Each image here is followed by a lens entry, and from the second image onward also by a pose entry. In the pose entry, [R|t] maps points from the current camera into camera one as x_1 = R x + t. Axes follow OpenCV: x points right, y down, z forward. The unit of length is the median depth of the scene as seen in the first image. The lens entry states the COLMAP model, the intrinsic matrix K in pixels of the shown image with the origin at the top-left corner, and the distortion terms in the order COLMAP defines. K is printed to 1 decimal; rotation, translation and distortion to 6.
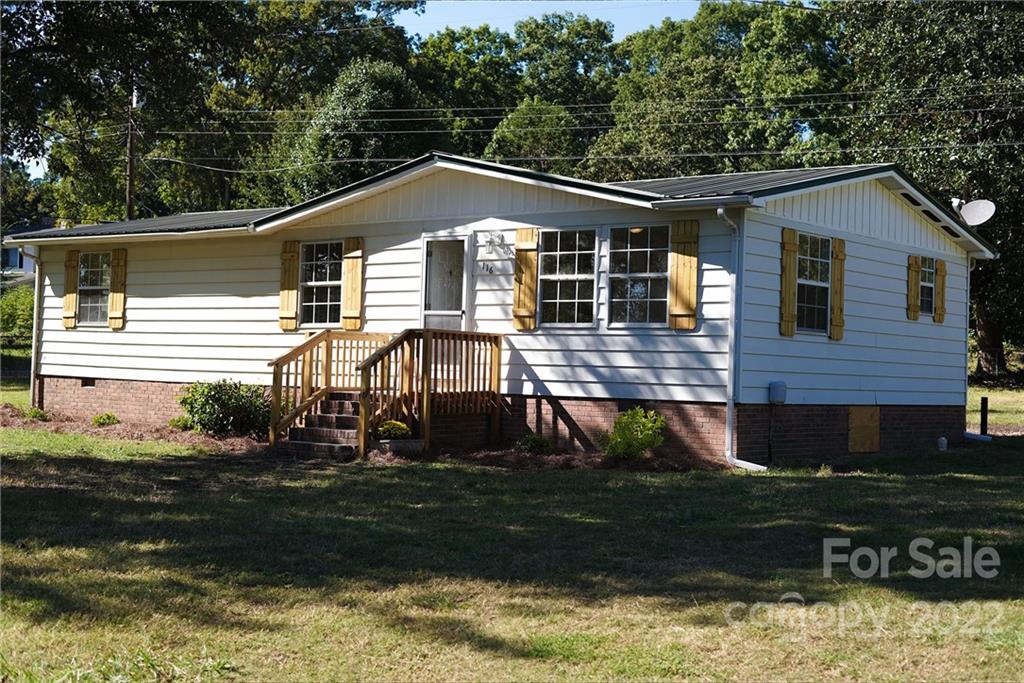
lens RADIAL K [[1523.8, 0, 508.6], [0, 1523.8, 339.8], [0, 0, 1]] dist [-0.023340, 0.000000]
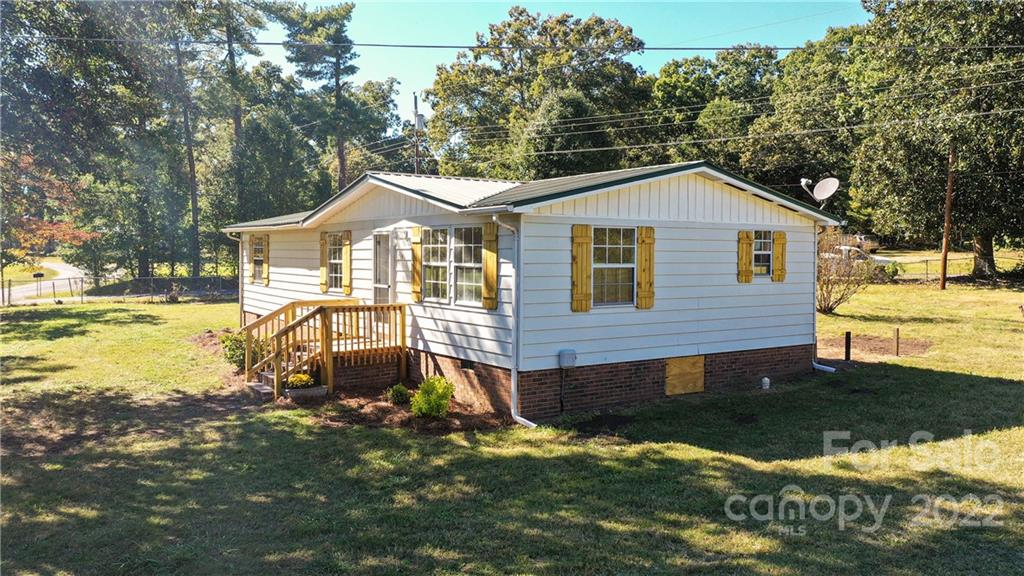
lens RADIAL K [[825.9, 0, 508.2], [0, 825.9, 291.8], [0, 0, 1]] dist [-0.000238, -0.003191]
pose [[0.954980, -0.012177, -0.296422, 0.304265], [0.031706, 0.997624, 0.061164, -0.057471], [0.294973, -0.067809, 0.953097, 0.320067]]
